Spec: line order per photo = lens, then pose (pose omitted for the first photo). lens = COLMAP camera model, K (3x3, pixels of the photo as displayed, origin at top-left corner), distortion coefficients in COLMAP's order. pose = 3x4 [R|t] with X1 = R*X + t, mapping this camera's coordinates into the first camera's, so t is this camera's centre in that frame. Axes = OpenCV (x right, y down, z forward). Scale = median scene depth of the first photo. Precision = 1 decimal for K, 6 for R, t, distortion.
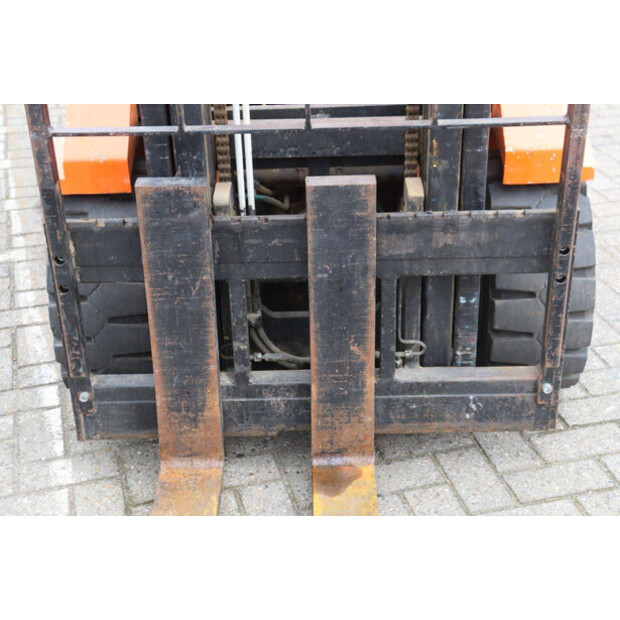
lens RADIAL K [[1001.0, 0, 320.4], [0, 1001.0, 297.1], [0, 0, 1]] dist [0.154846, 0.117626]
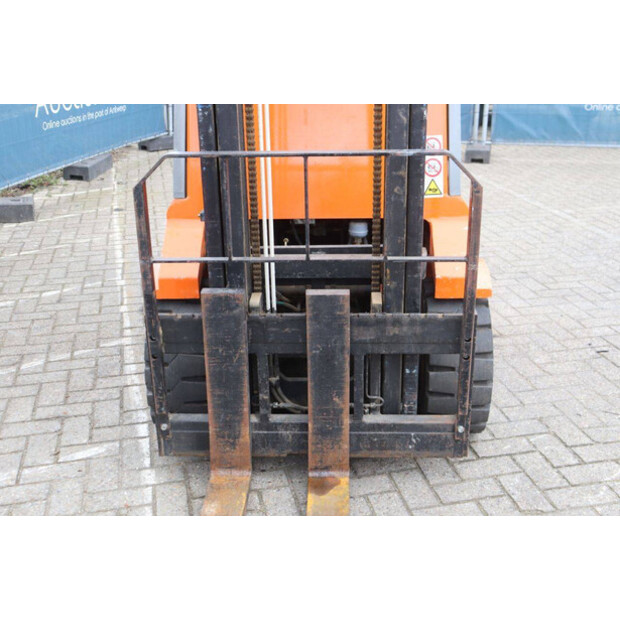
lens RADIAL K [[750.7, 0, 328.8], [0, 750.7, 309.7], [0, 0, 1]] dist [-0.001349, 0.009047]
pose [[0.999471, 0.021713, -0.024211, 0.045759], [-0.024123, 0.994267, -0.104167, 0.032750], [0.021810, 0.104696, 0.994265, -0.171110]]
